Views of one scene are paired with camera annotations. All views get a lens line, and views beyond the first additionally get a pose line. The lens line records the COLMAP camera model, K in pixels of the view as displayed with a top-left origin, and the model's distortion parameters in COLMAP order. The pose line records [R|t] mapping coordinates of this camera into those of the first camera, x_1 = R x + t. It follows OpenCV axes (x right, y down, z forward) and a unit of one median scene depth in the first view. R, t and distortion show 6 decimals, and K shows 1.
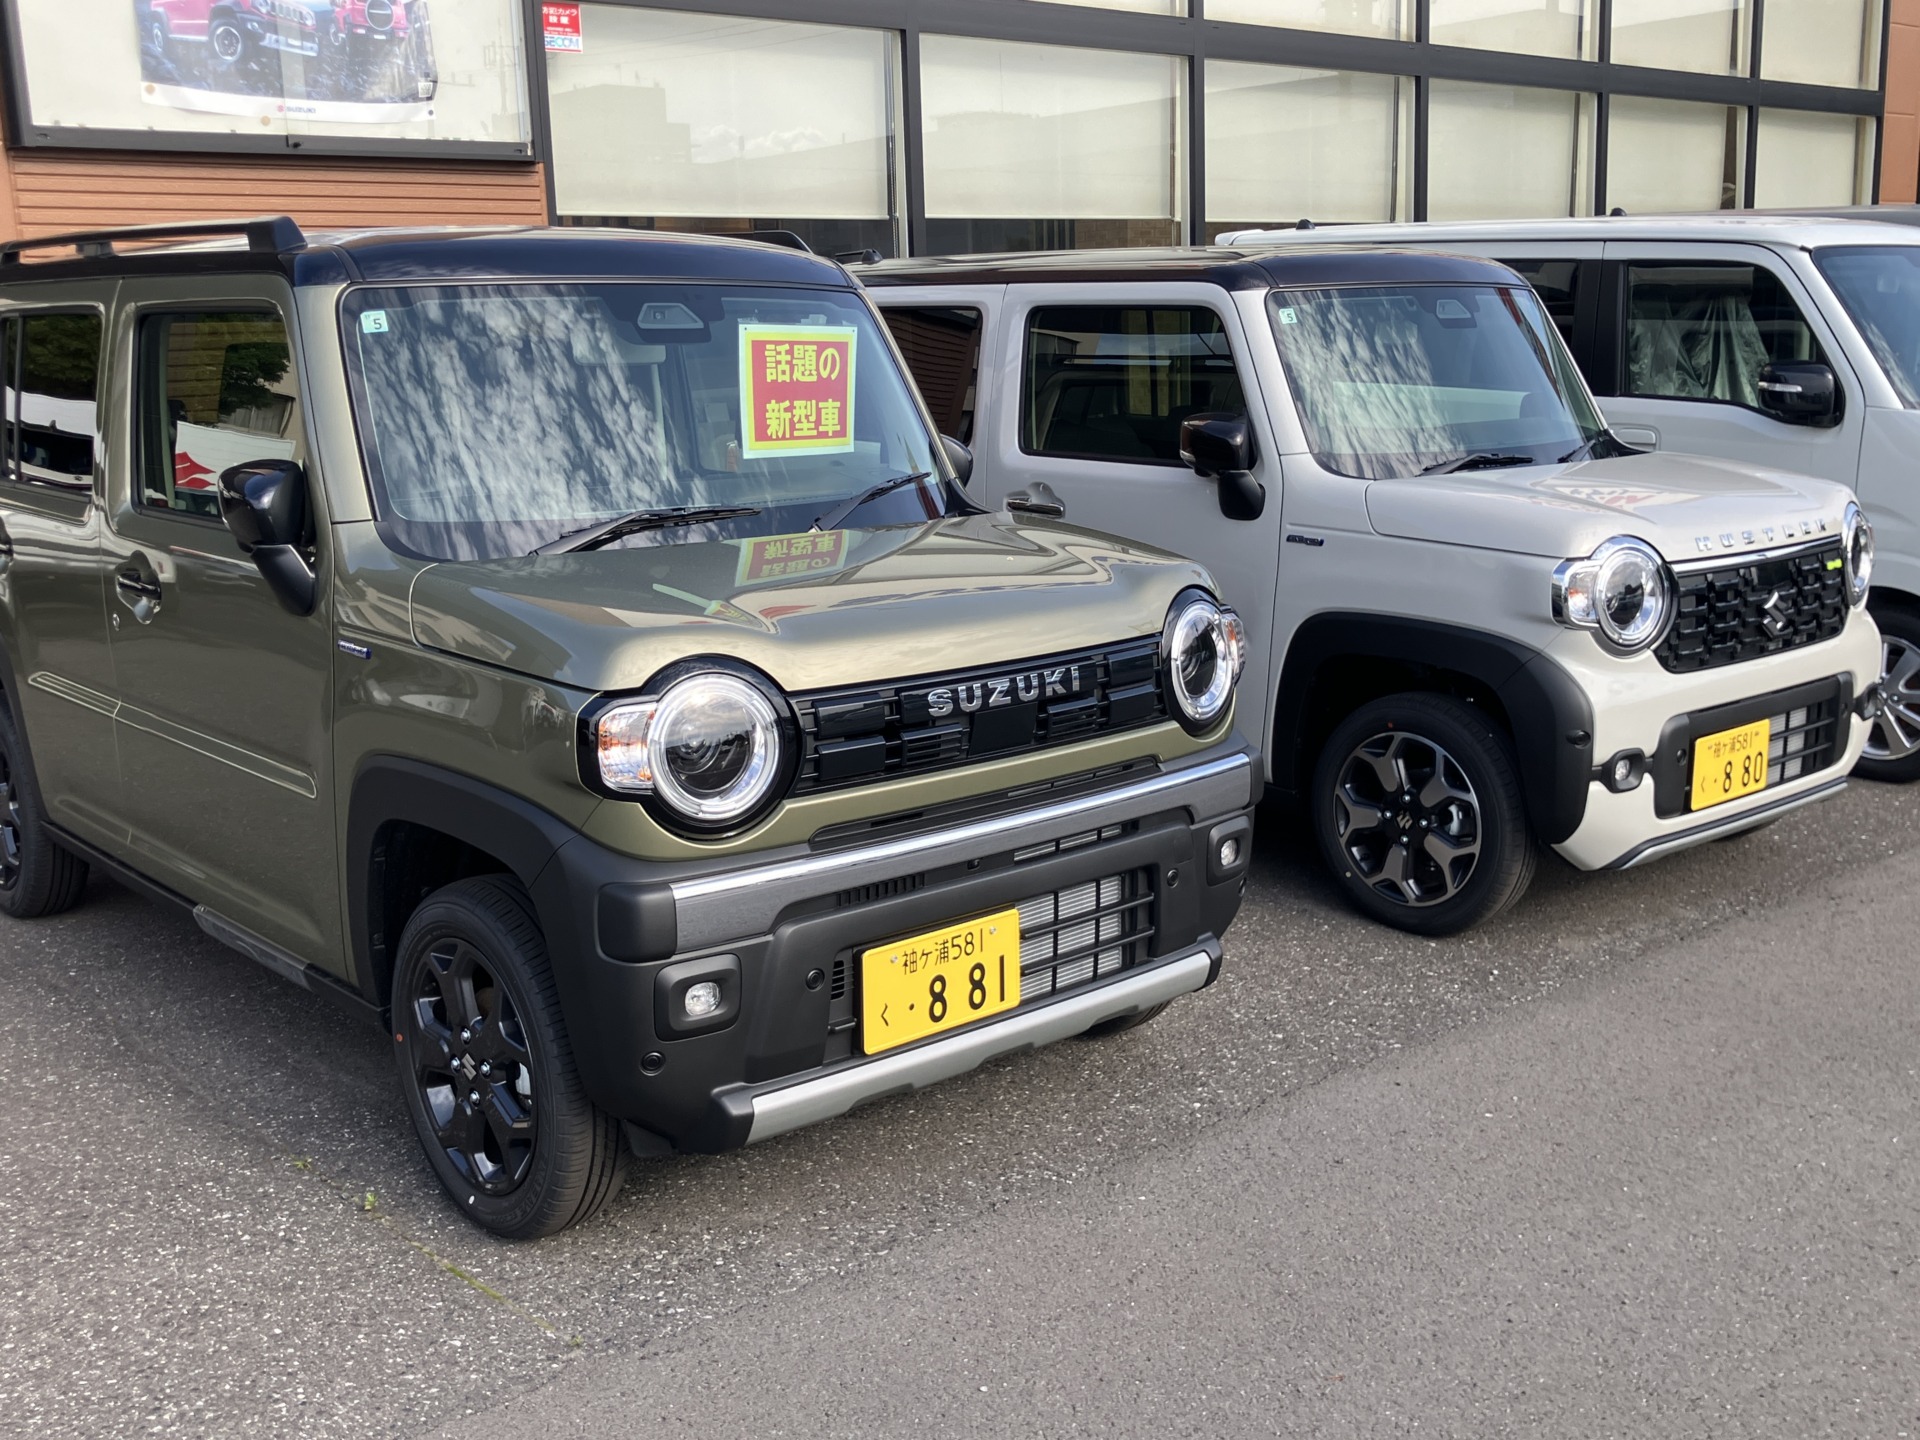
lens RADIAL K [[2060.1, 0, 959.3], [0, 2060.1, 715.5], [0, 0, 1]] dist [0.115128, 0.000000]
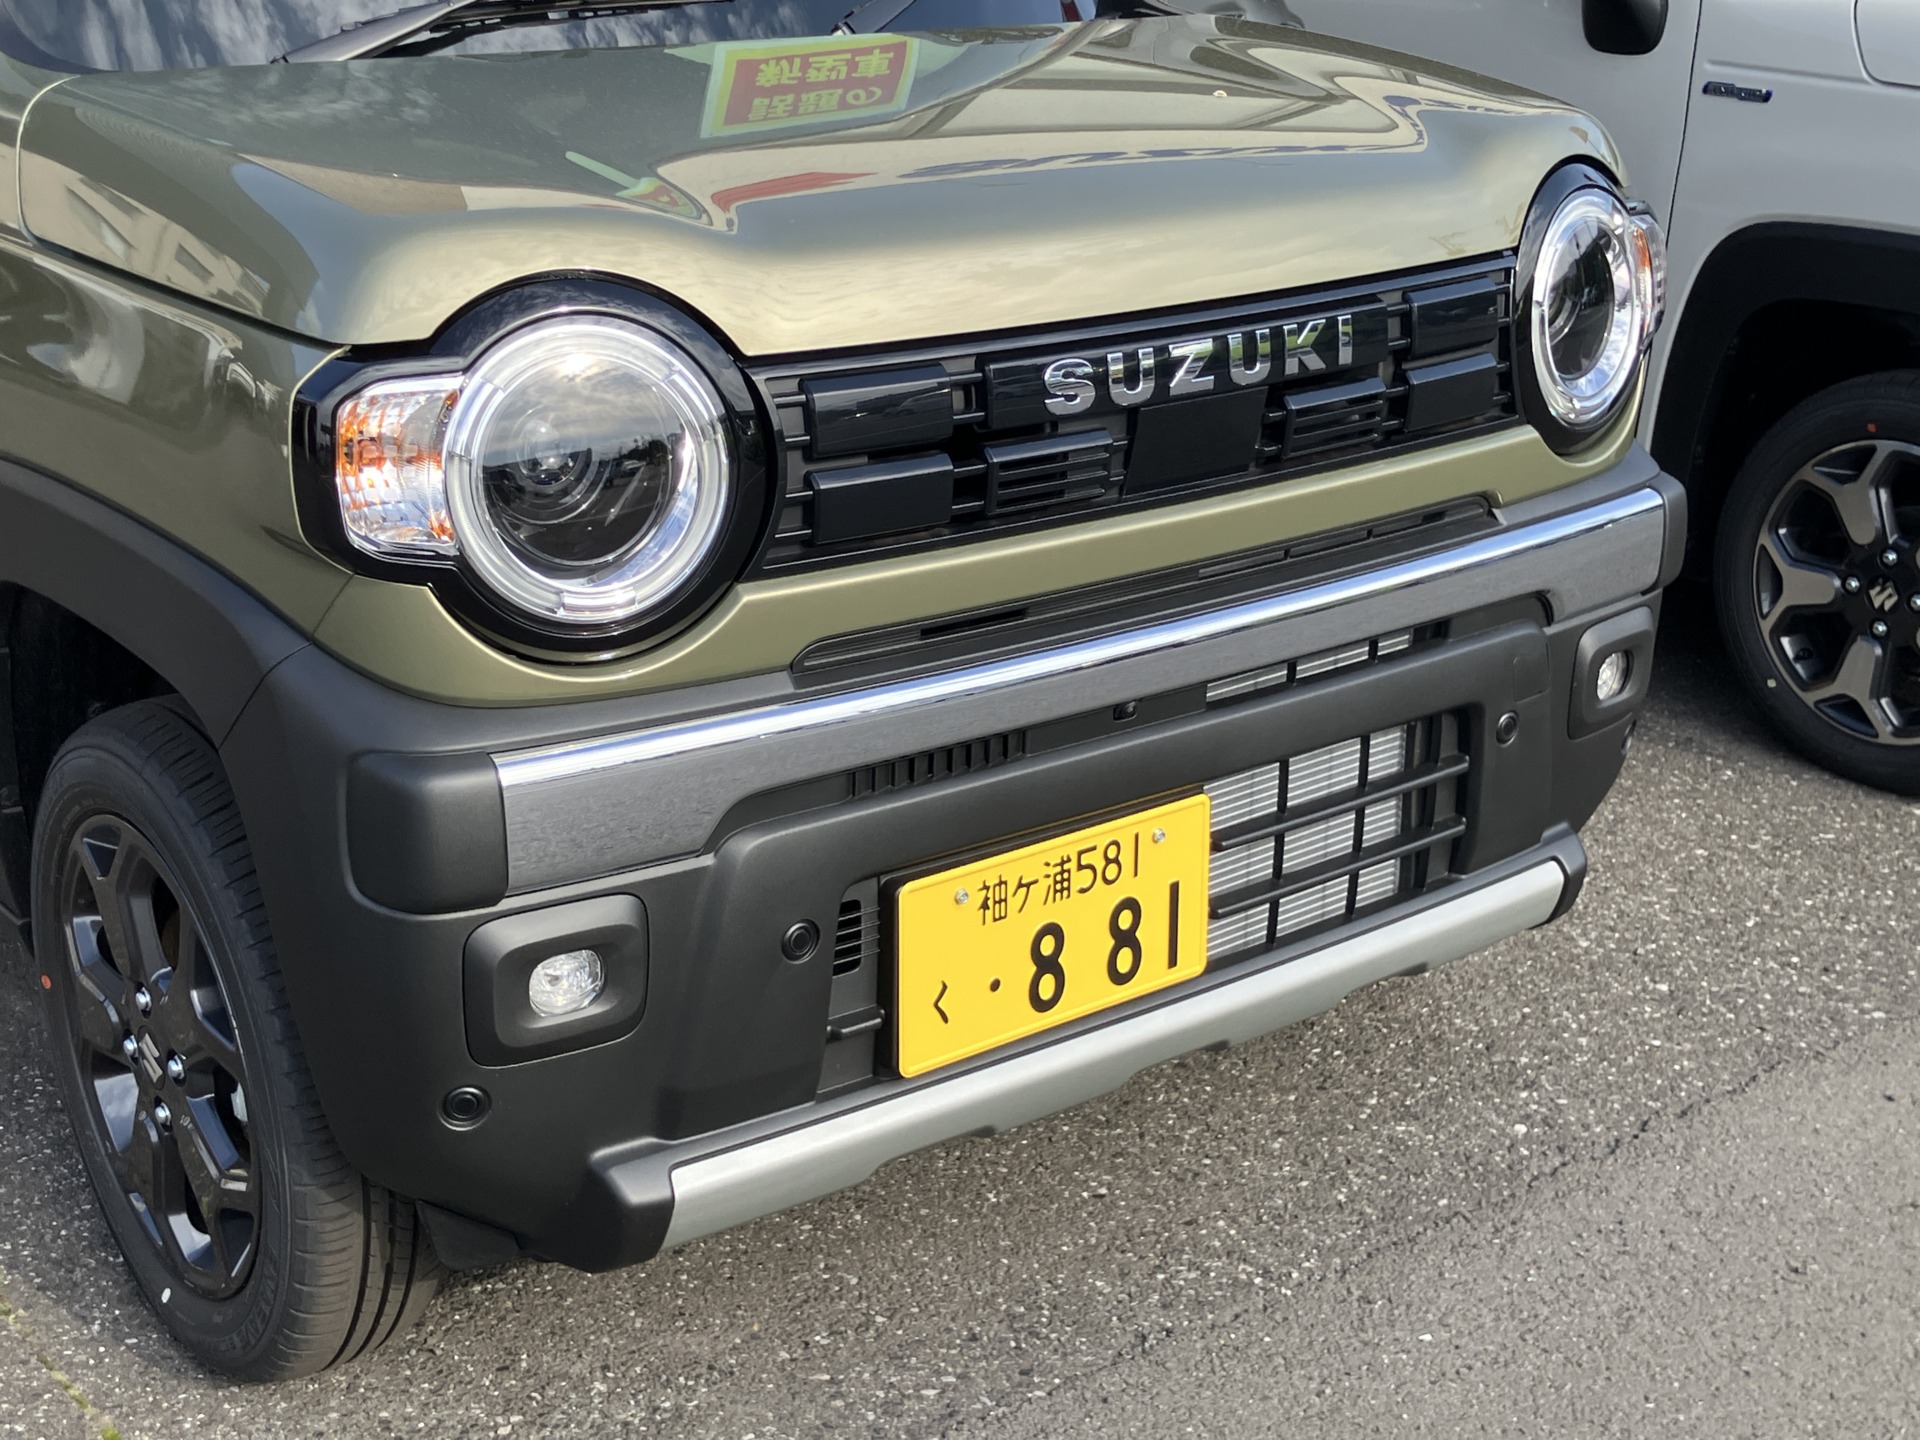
lens RADIAL K [[2567.9, 0, 962.0], [0, 2567.9, 729.0], [0, 0, 1]] dist [0.074056, 0.000000]
pose [[0.997984, 0.033241, -0.054059, 0.000915], [-0.025289, 0.989595, 0.141643, -0.010831], [0.058205, -0.139990, 0.988441, 0.373958]]
